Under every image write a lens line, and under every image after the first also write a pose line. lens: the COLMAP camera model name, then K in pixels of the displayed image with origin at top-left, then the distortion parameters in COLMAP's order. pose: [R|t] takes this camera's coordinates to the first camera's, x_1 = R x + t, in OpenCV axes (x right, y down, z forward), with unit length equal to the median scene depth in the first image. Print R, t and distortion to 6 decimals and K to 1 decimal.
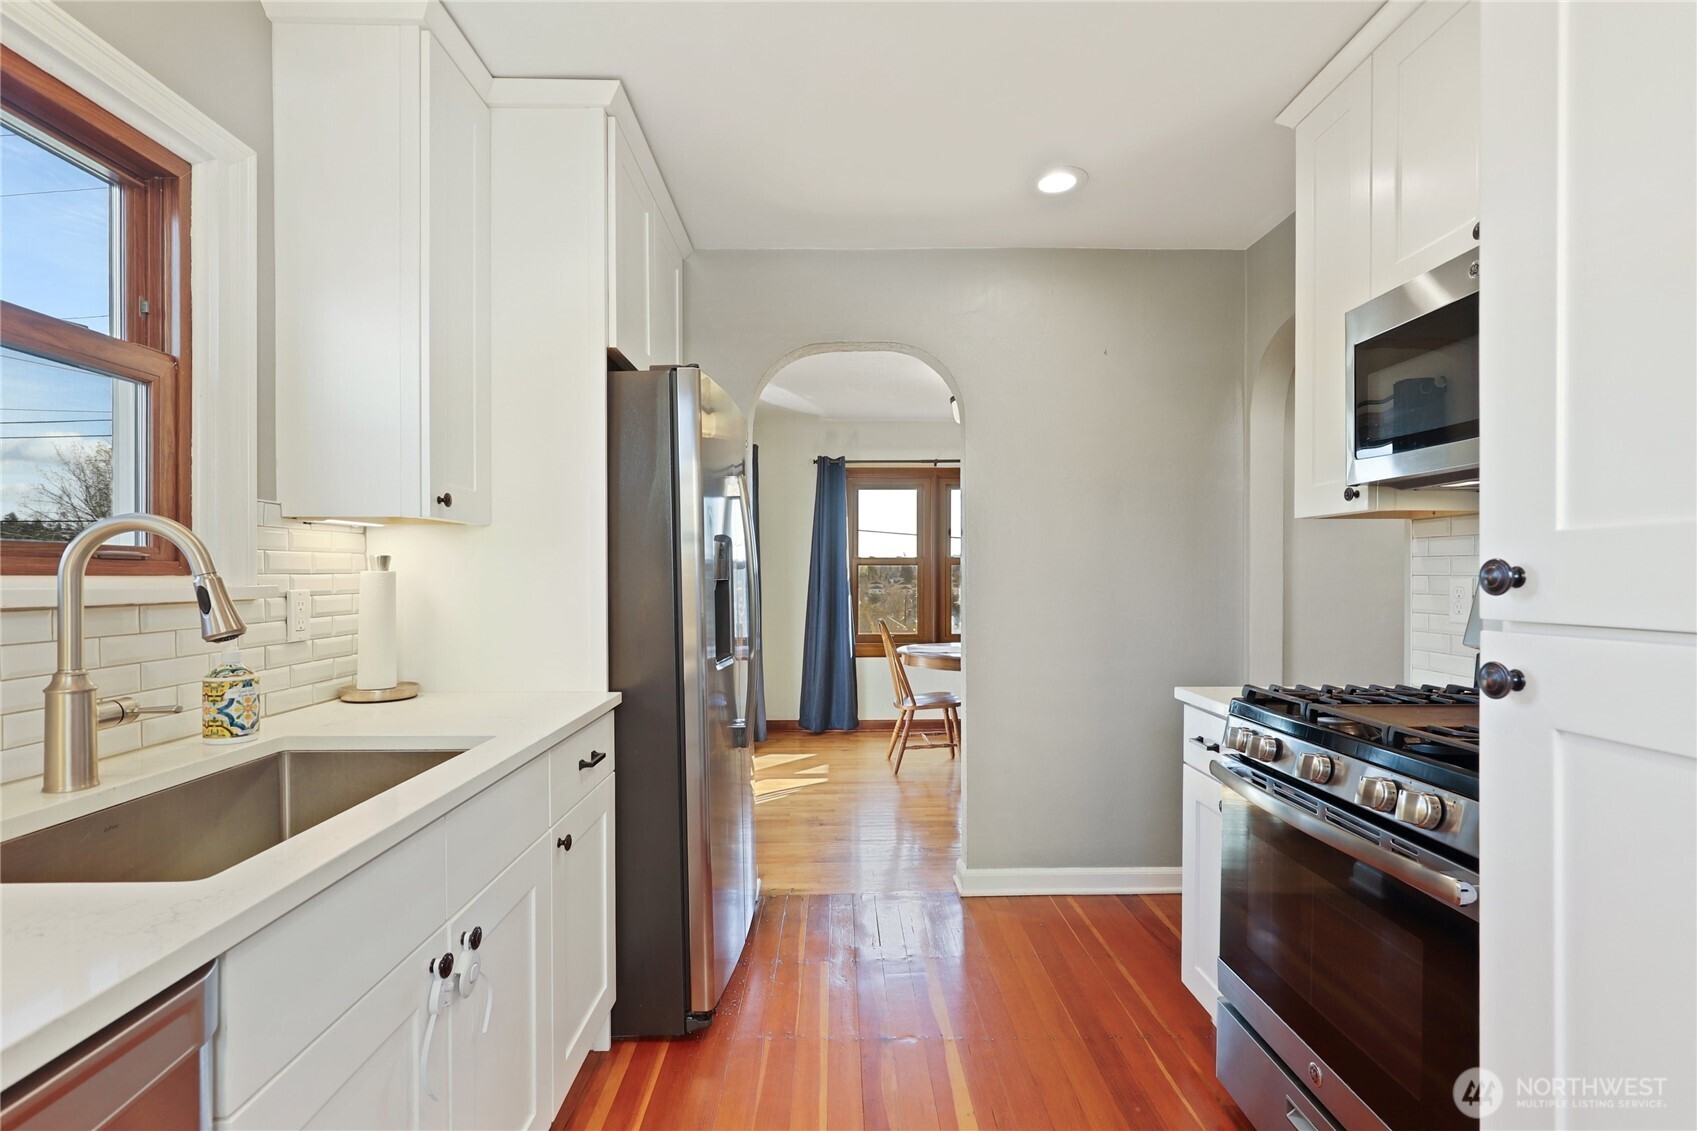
lens RADIAL K [[796.3, 0, 852.9], [0, 796.3, 582.3], [0, 0, 1]] dist [-0.011810, 0.007364]
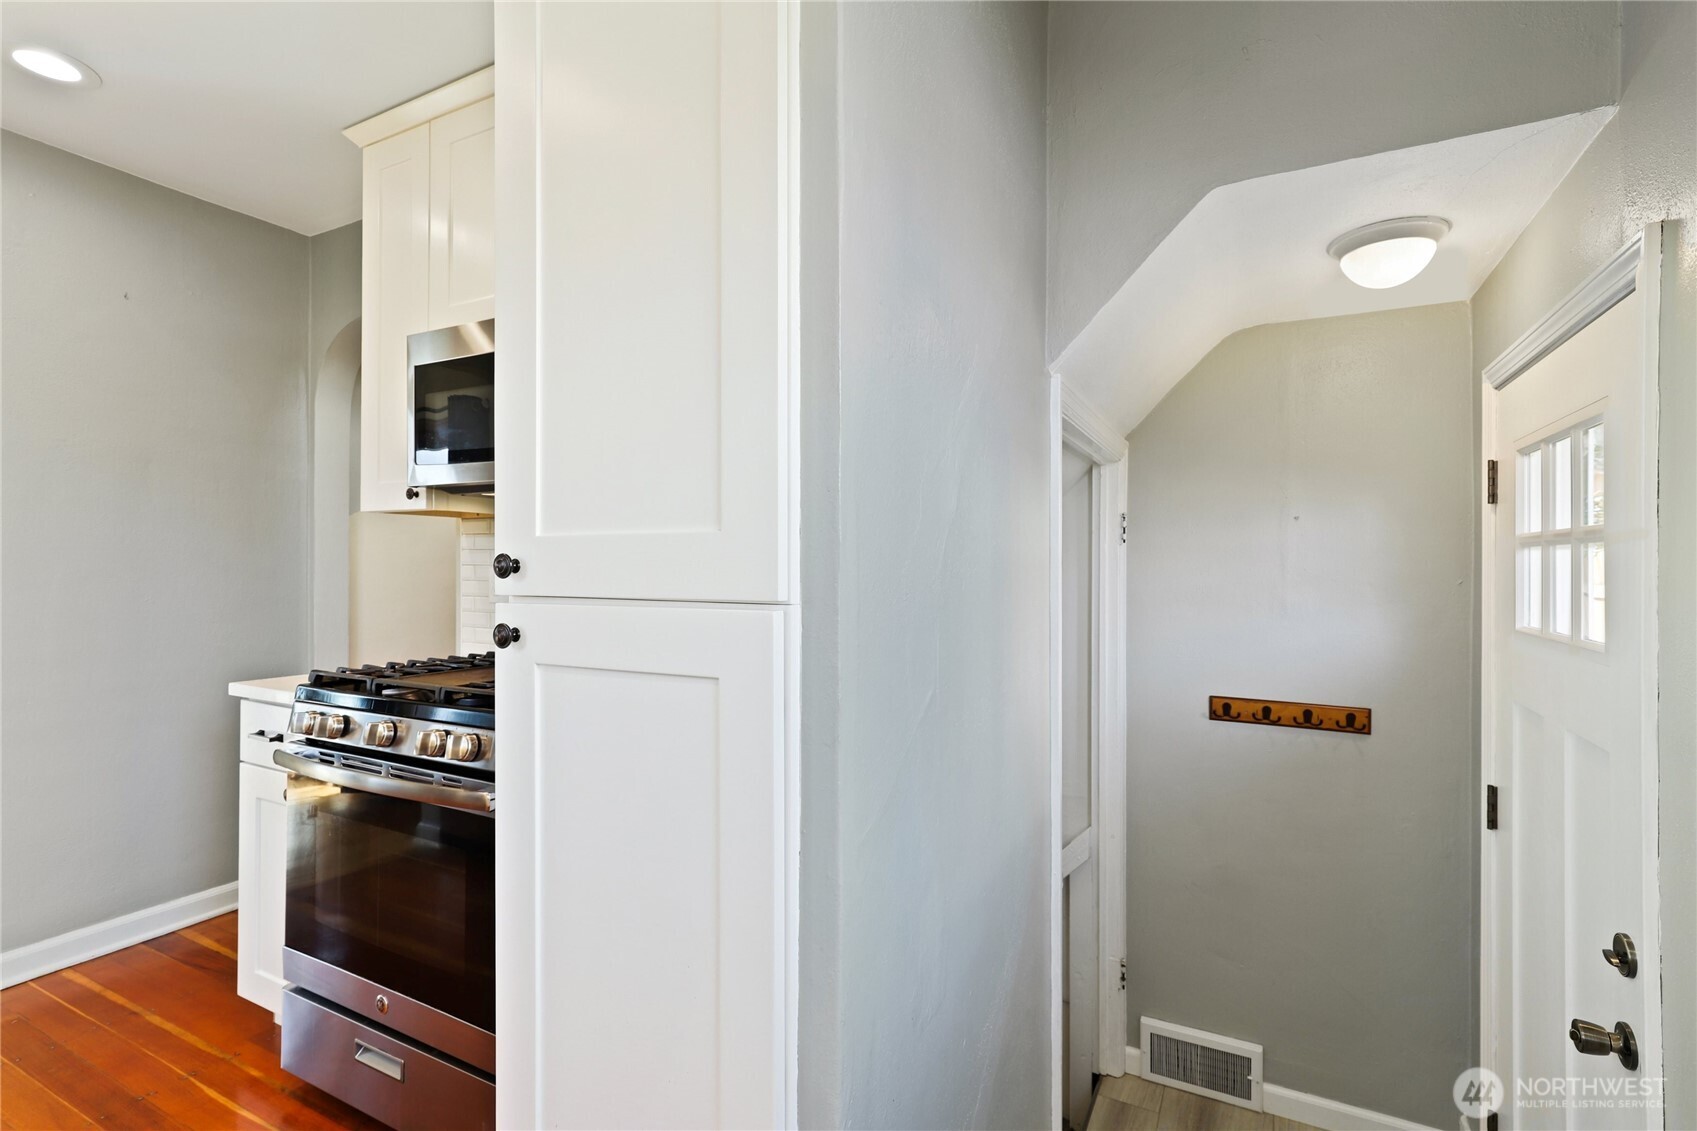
lens RADIAL K [[796.3, 0, 862.9], [0, 796.3, 564.0], [0, 0, 1]] dist [-0.011810, 0.007364]
pose [[0.477310, 0.004123, 0.878725, -0.070410], [0.004522, 0.999964, -0.007148, 0.001475], [-0.878723, 0.007385, 0.477274, -0.122053]]
